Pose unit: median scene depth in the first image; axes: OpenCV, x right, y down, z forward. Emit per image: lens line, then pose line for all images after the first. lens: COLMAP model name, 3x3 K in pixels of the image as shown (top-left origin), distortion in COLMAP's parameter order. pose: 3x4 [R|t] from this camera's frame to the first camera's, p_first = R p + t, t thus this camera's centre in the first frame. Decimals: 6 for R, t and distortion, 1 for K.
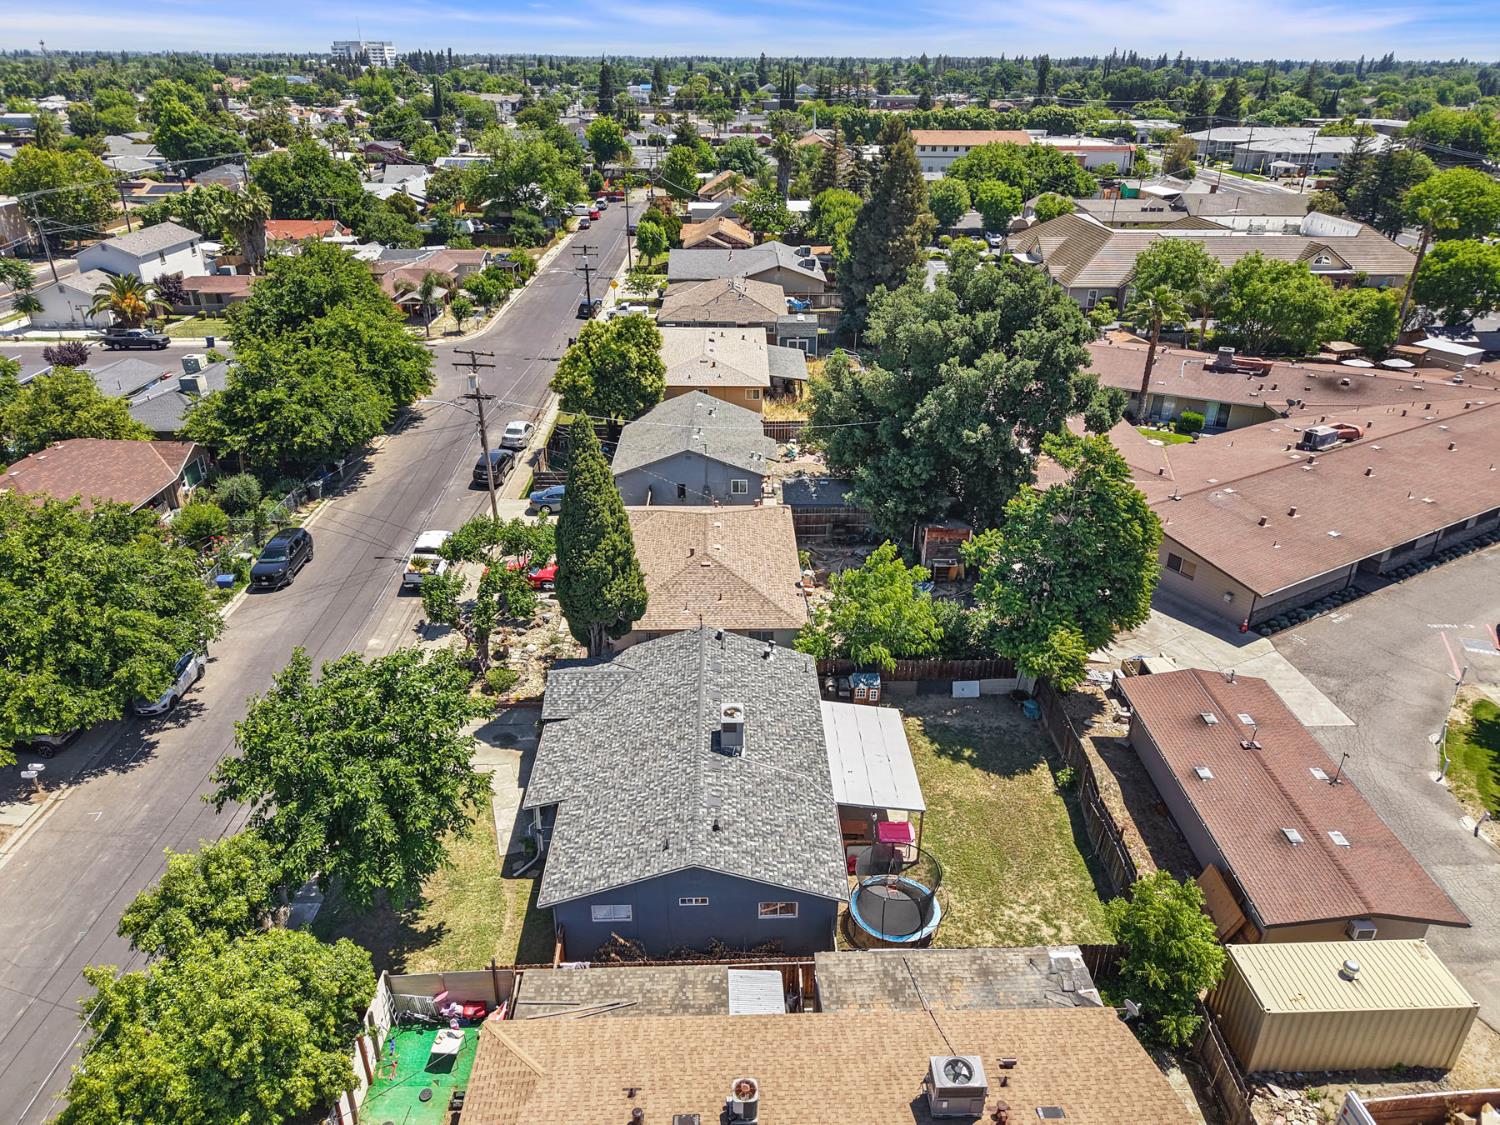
lens RADIAL K [[1005.7, 0, 752.5], [0, 1005.7, 558.1], [0, 0, 1]] dist [0.010545, -0.006663]
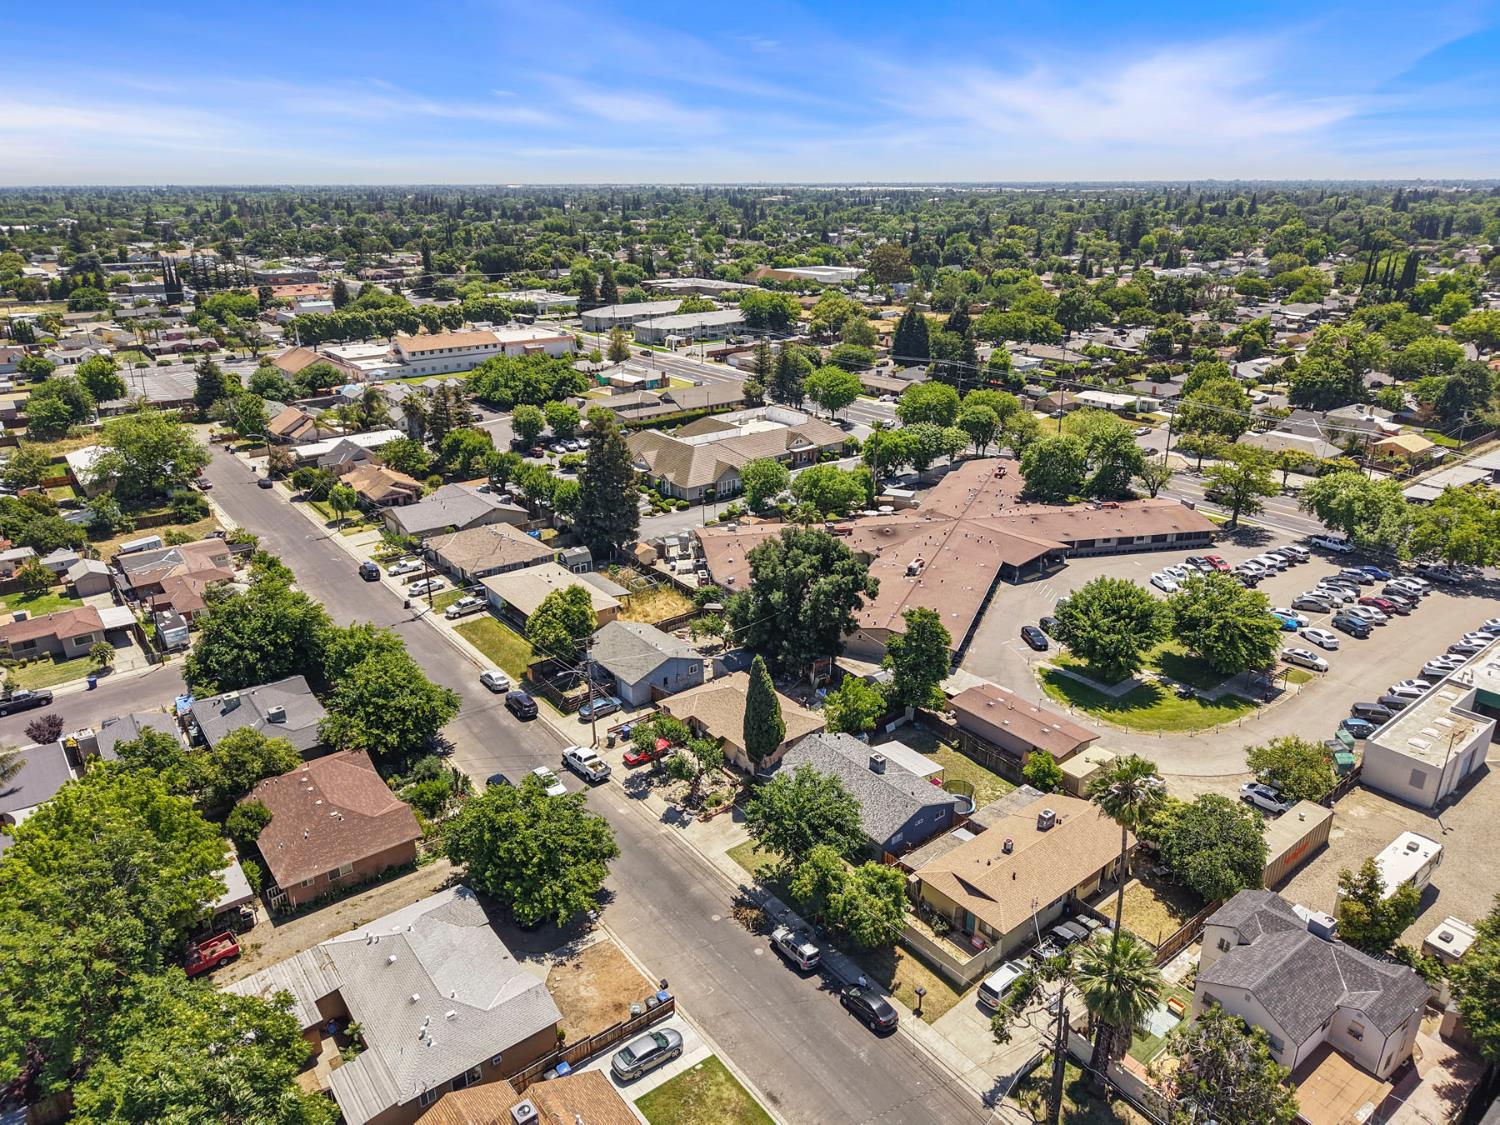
lens RADIAL K [[996.9, 0, 752.6], [0, 996.9, 569.3], [0, 0, 1]] dist [0.060880, -0.090282]
pose [[0.798157, -0.225625, 0.558604, -0.747454], [0.275013, 0.961429, -0.004620, -0.176670], [-0.536016, 0.157311, 0.829422, -0.459692]]
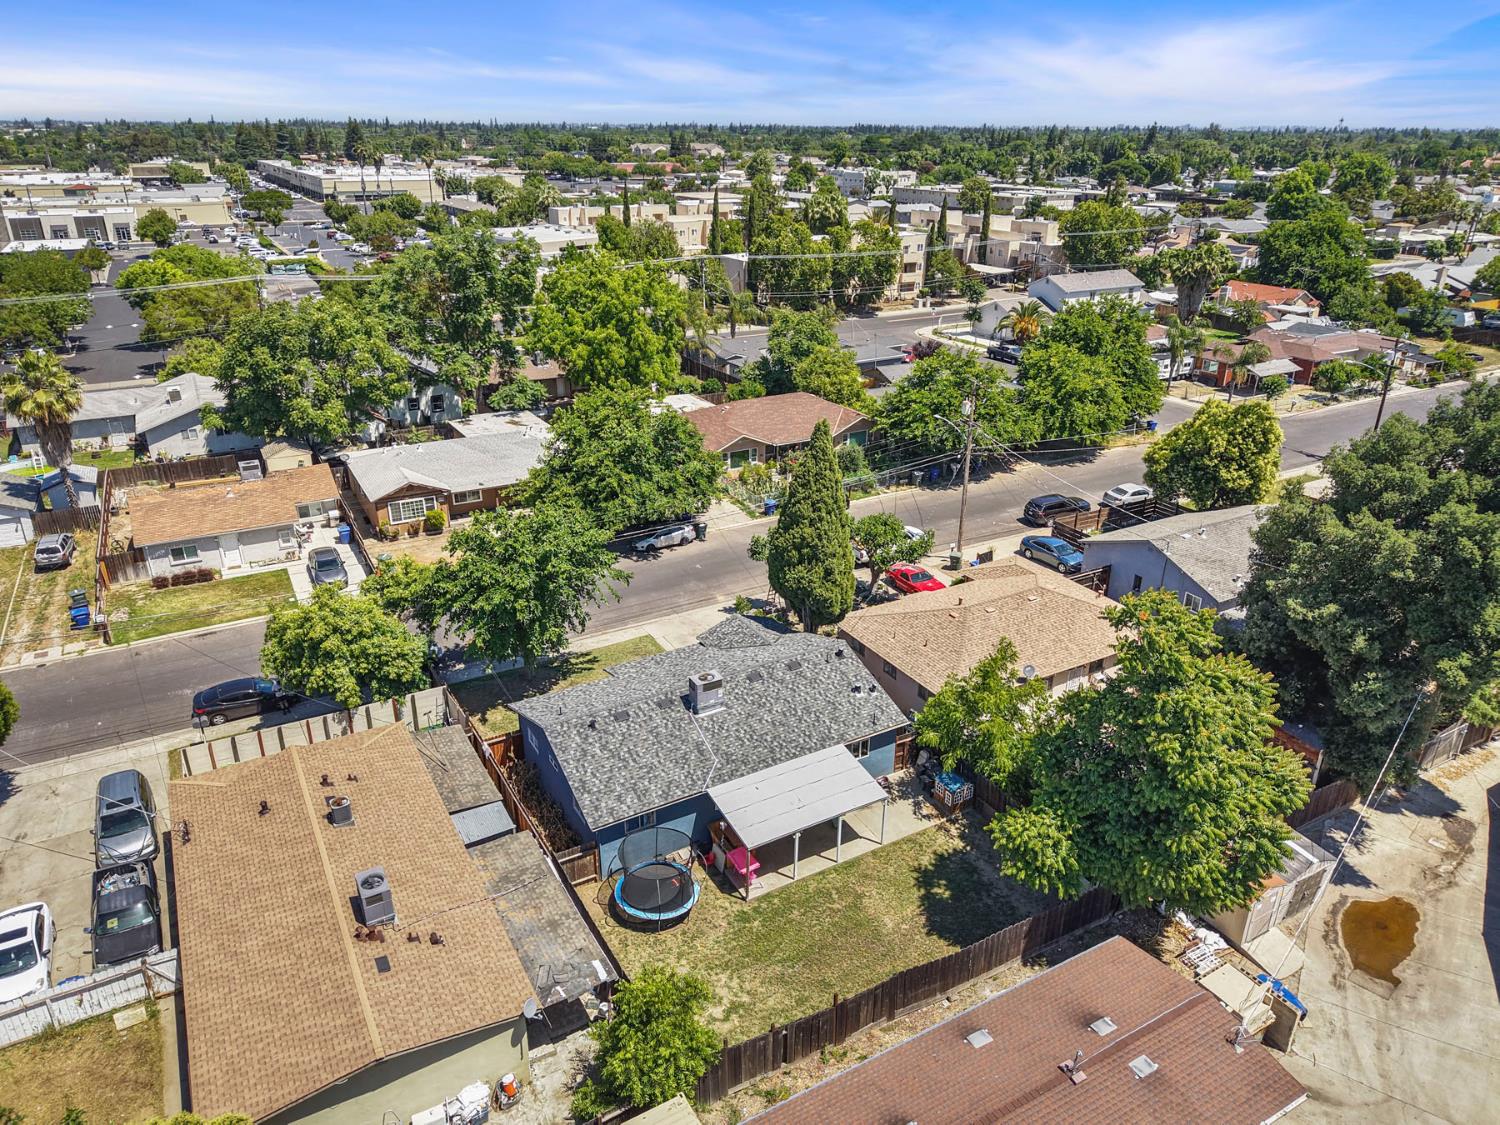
lens RADIAL K [[1005.7, 0, 752.5], [0, 1005.7, 558.1], [0, 0, 1]] dist [0.010545, -0.006663]
pose [[0.471023, 0.342635, -0.812858, 0.427040], [-0.393340, 0.906382, 0.154130, -0.078783], [0.789570, 0.247131, 0.561699, 0.180978]]
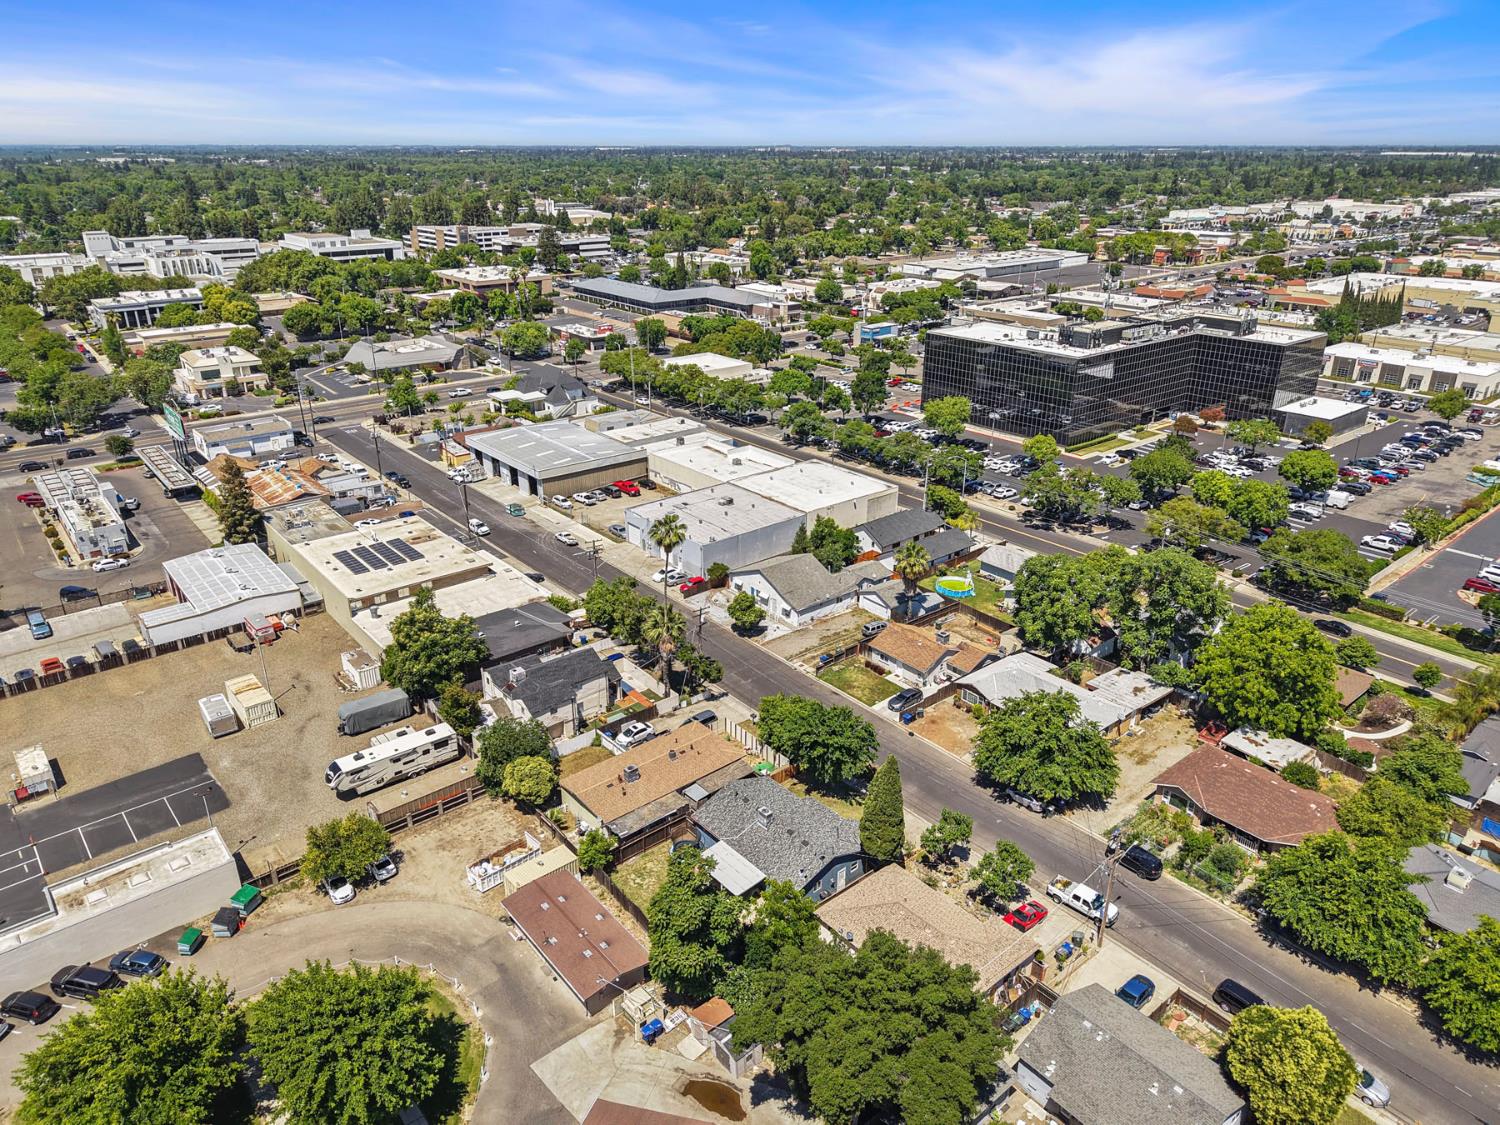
lens RADIAL K [[1005.7, 0, 752.5], [0, 1005.7, 558.1], [0, 0, 1]] dist [0.010545, -0.006663]
pose [[-0.784110, 0.230014, -0.576424, 0.639200], [-0.281241, 0.696255, 0.660403, -0.944700], [0.553240, 0.679943, -0.481251, 0.857426]]
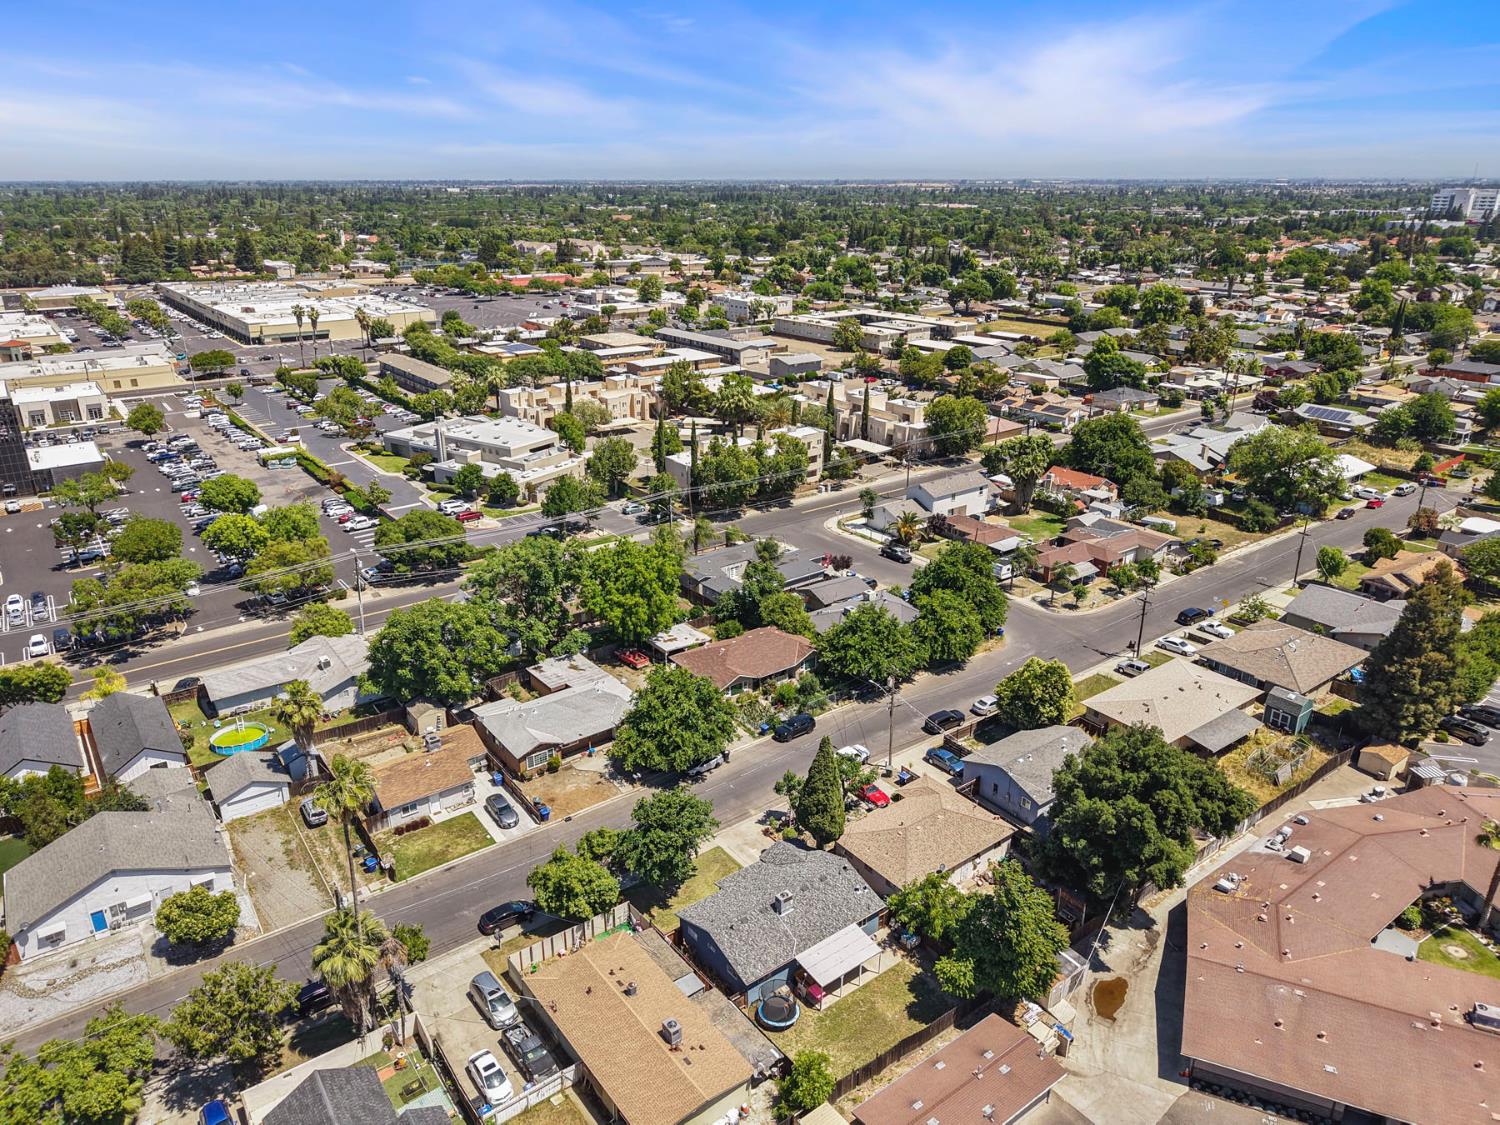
lens RADIAL K [[996.9, 0, 752.6], [0, 996.9, 569.3], [0, 0, 1]] dist [0.060880, -0.090282]
pose [[0.581949, 0.288551, -0.760312, 0.686410], [-0.357225, 0.930607, 0.079757, -0.320999], [0.730565, 0.225188, 0.644643, -0.307987]]
